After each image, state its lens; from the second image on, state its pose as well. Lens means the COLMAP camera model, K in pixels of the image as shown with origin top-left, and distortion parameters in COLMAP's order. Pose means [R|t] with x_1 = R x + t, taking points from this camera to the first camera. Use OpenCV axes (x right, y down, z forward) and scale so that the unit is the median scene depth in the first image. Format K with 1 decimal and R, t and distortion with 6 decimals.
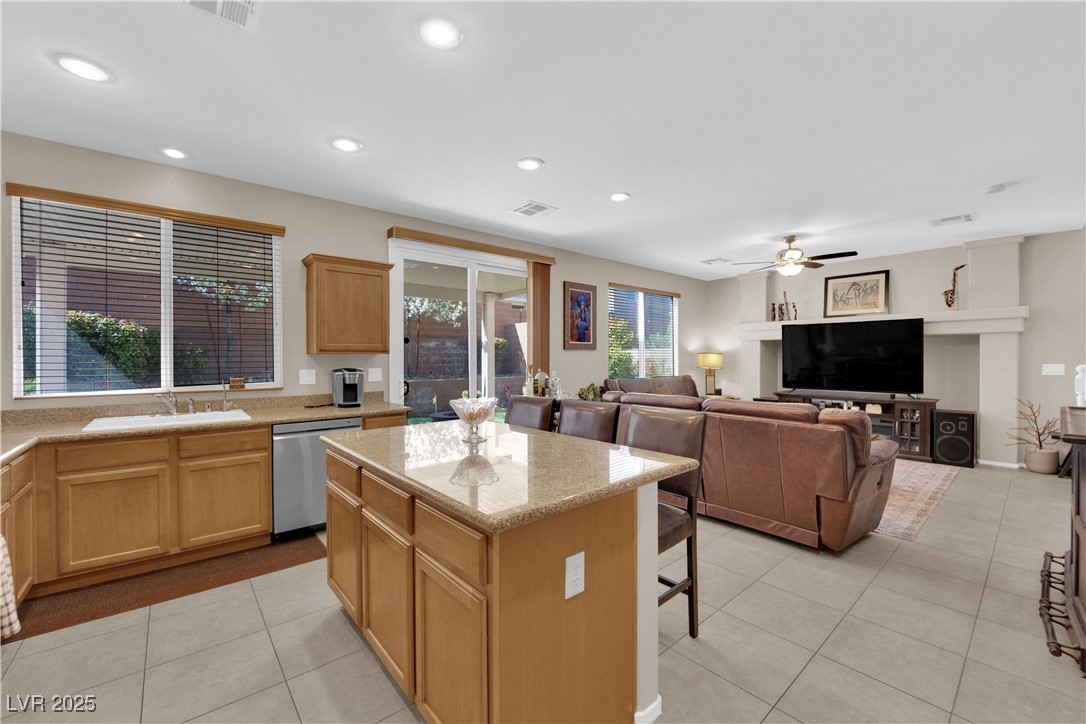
lens RADIAL K [[435.3, 0, 542.1], [0, 435.3, 360.8], [0, 0, 1]] dist [-0.001764, -0.007688]
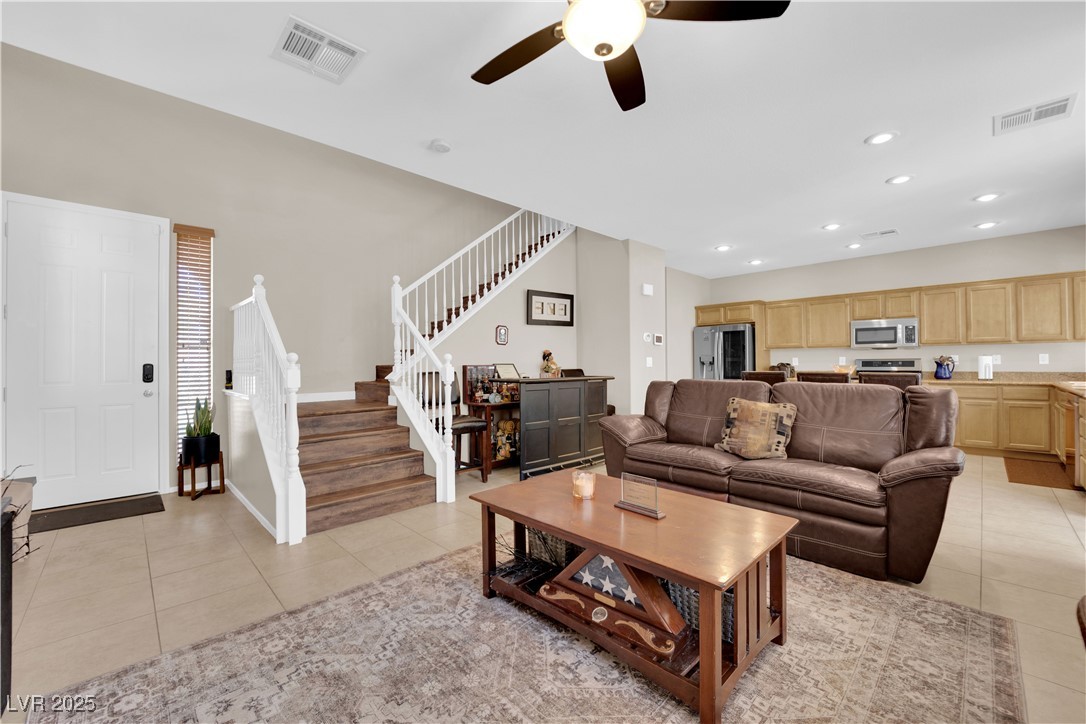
lens RADIAL K [[435.9, 0, 543.0], [0, 435.9, 362.0], [0, 0, 1]] dist [-0.016133, -0.000194]
pose [[-0.997844, 0.010432, -0.064790, 0.588239], [0.010137, 0.999937, 0.004871, 0.018362], [0.064837, 0.004204, -0.997887, 1.202678]]
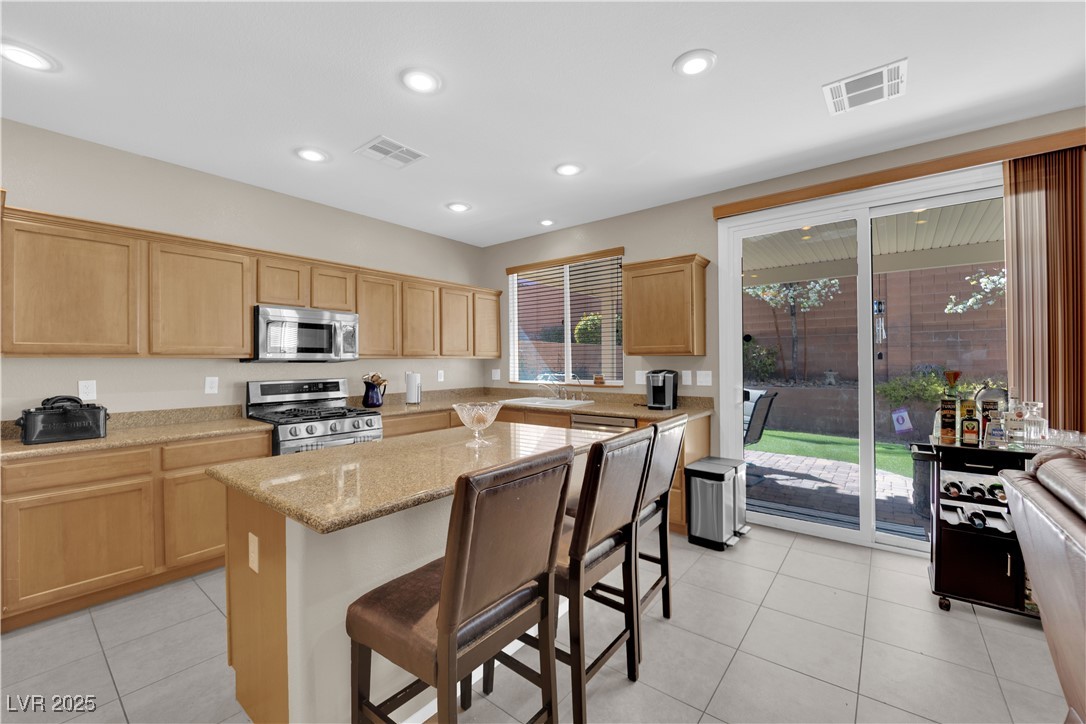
lens RADIAL K [[435.3, 0, 542.1], [0, 435.3, 360.8], [0, 0, 1]] dist [-0.001764, -0.007688]
pose [[0.186974, 0.001146, -0.982364, 0.326398], [-0.001562, 0.999998, 0.000869, -0.003822], [0.982364, 0.001372, 0.186976, 0.374733]]
